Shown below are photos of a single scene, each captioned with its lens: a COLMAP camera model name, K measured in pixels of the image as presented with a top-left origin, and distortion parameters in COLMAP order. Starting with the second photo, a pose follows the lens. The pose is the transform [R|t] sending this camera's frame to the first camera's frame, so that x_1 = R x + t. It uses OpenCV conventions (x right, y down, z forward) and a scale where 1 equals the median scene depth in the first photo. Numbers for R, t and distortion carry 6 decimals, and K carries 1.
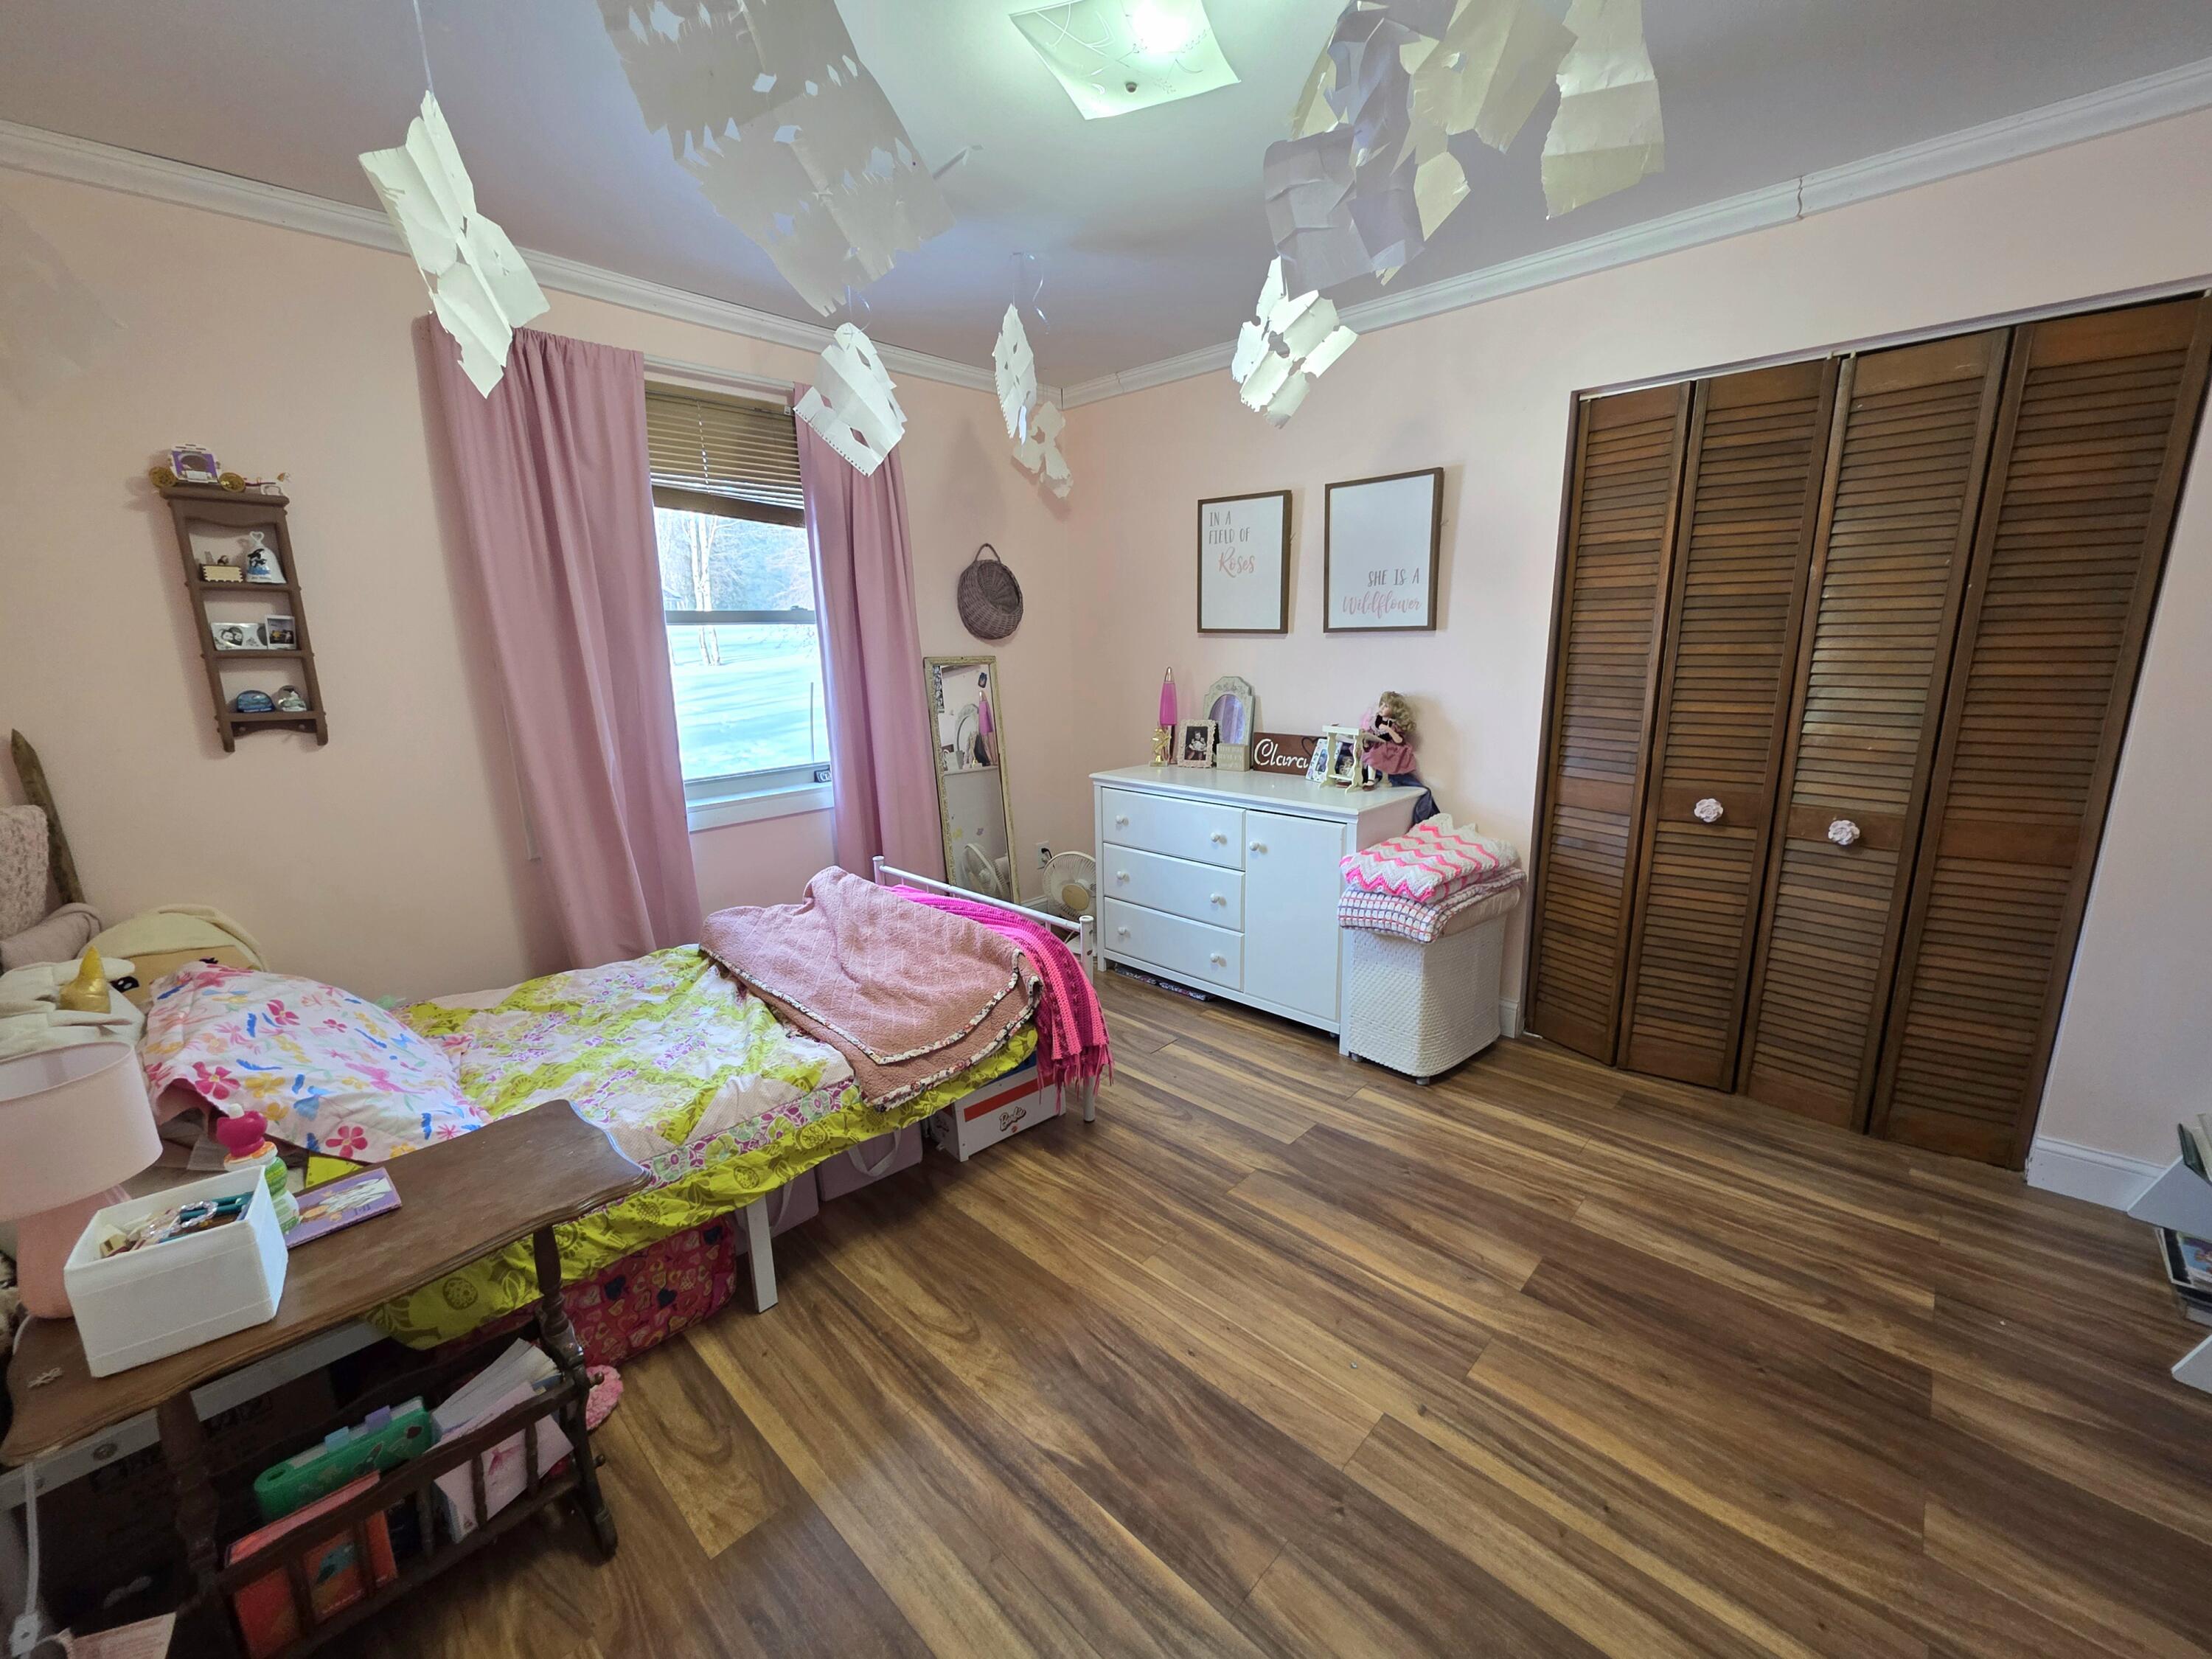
lens RADIAL K [[898.0, 0, 1112.0], [0, 898.0, 803.0], [0, 0, 1]] dist [0.001693, 0.000106]
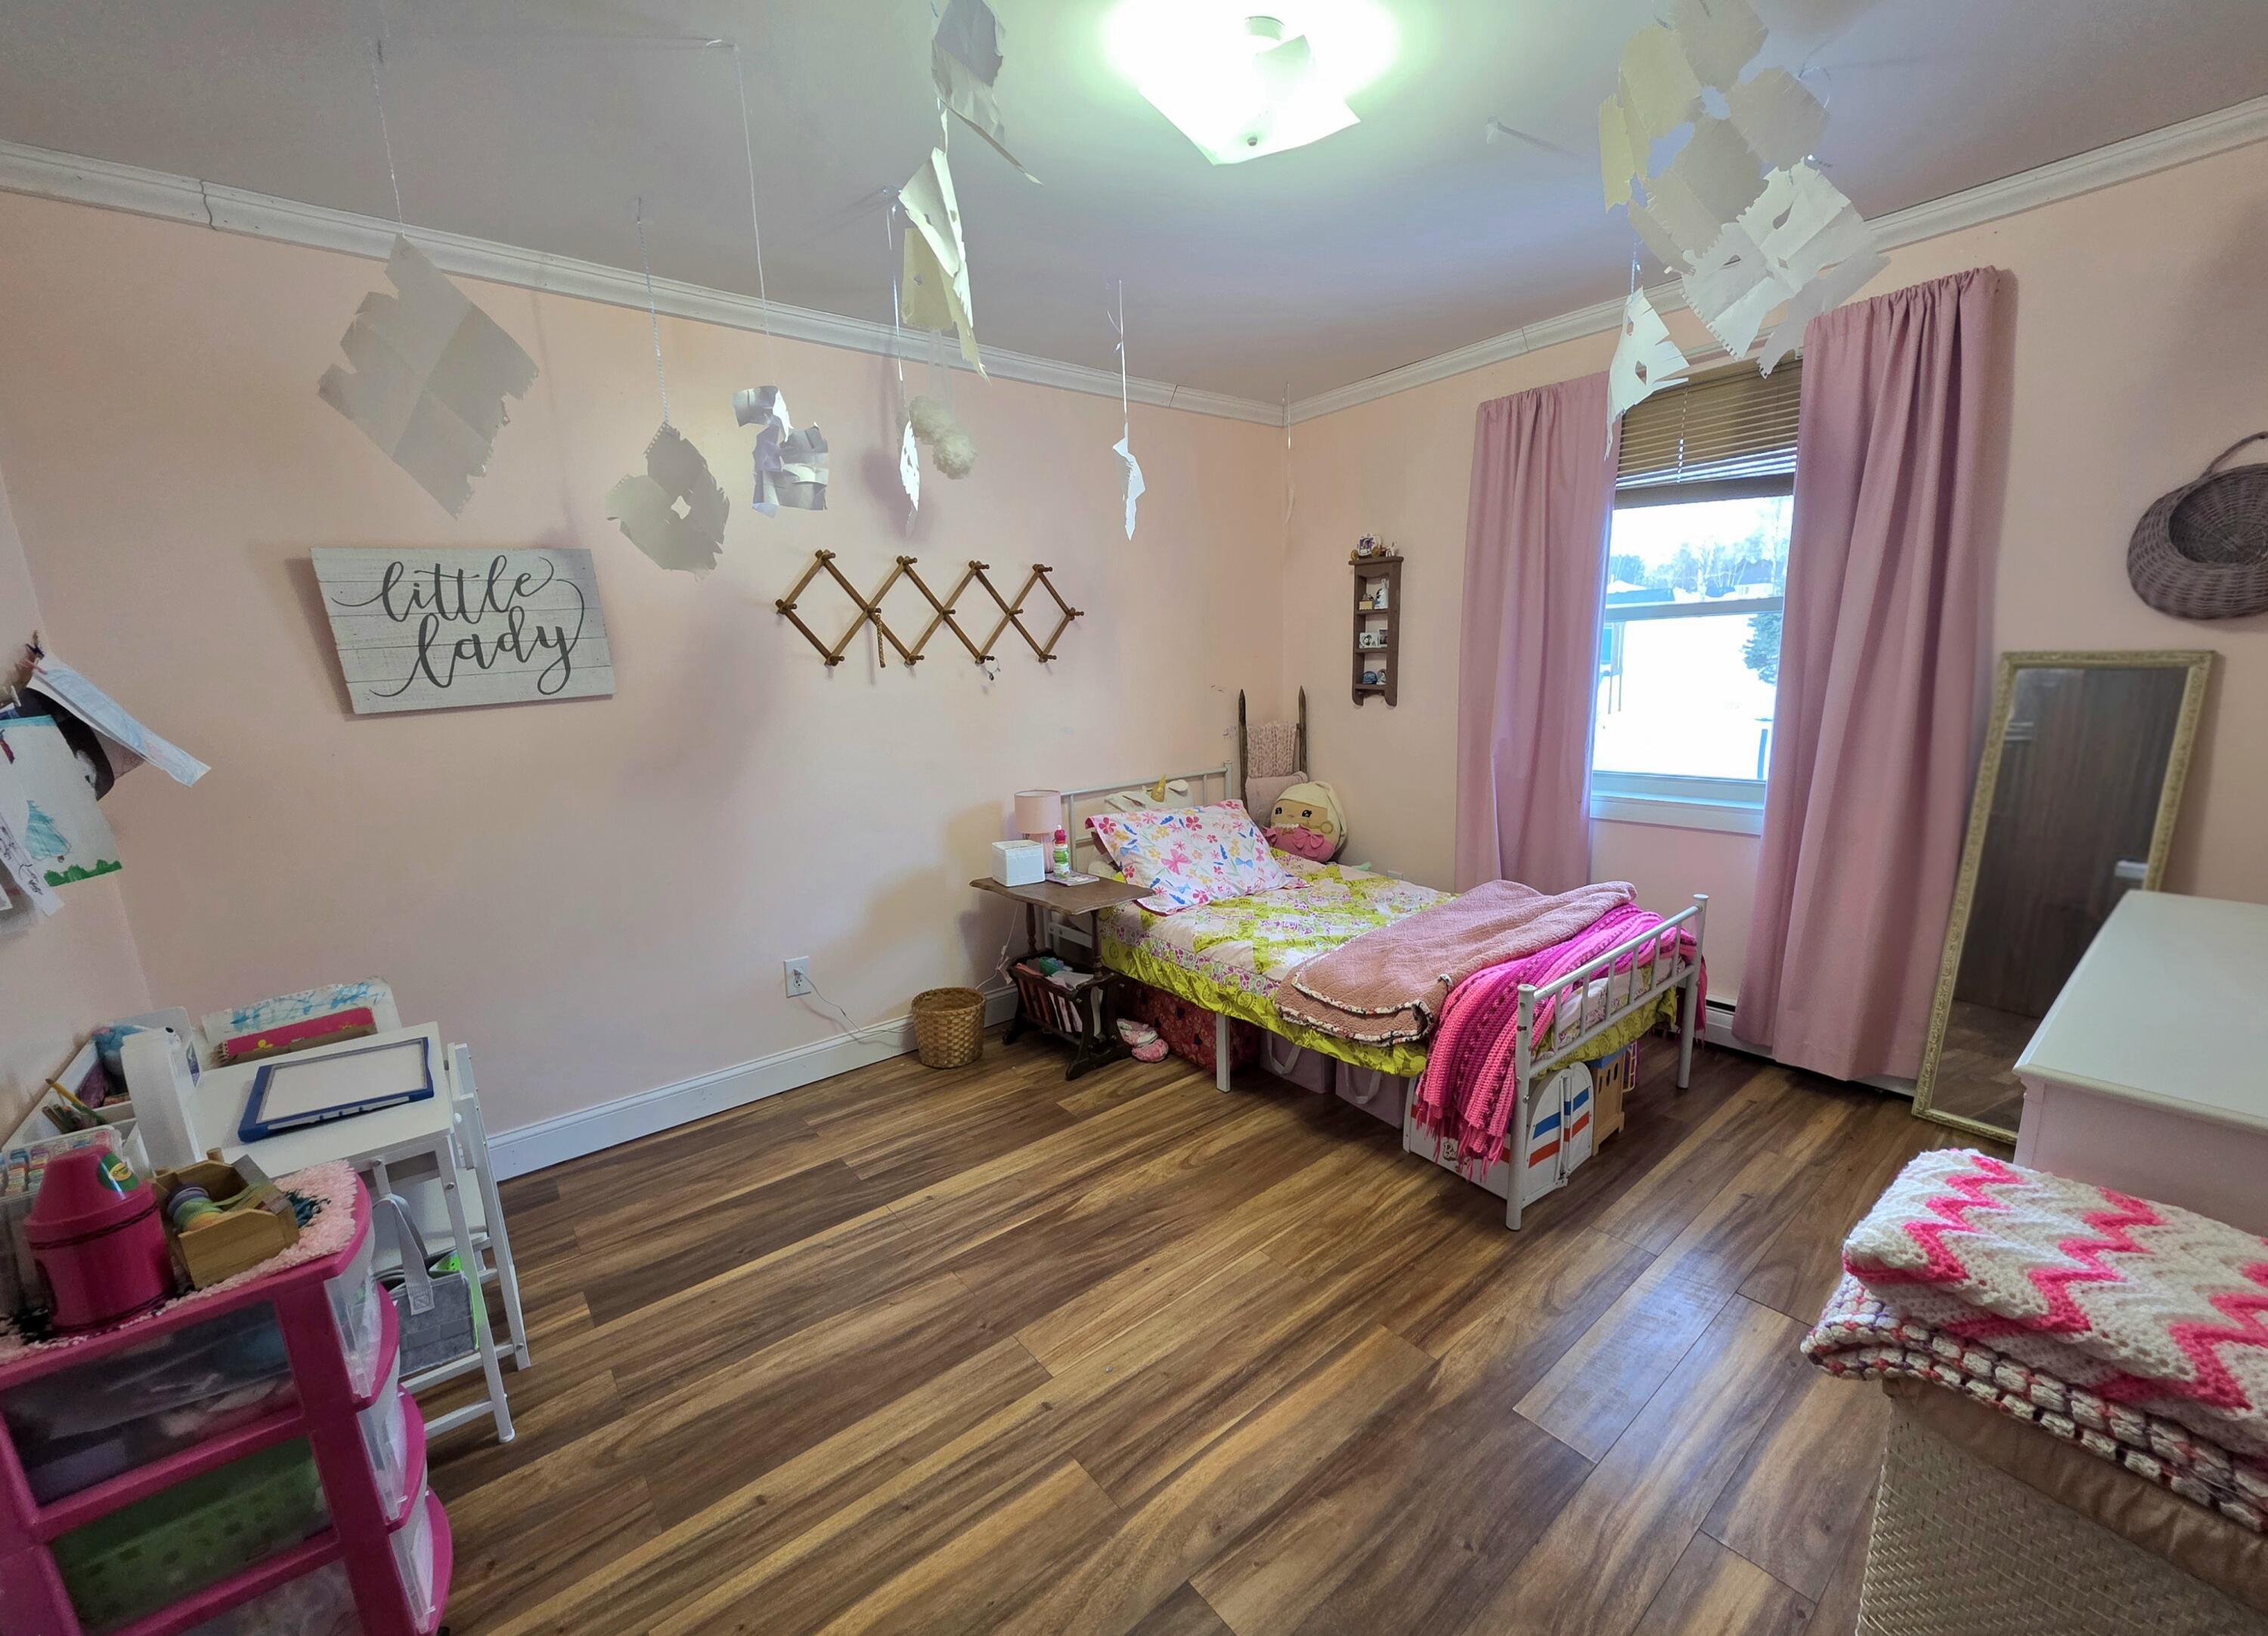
lens RADIAL K [[906.2, 0, 1134.0], [0, 906.2, 818.0], [0, 0, 1]] dist [-0.000002, -0.000099]
pose [[-0.129961, 0.196940, -0.971764, 1.029519], [-0.143461, 0.966028, 0.214964, -0.192634], [0.981086, 0.167347, -0.097293, 0.913479]]
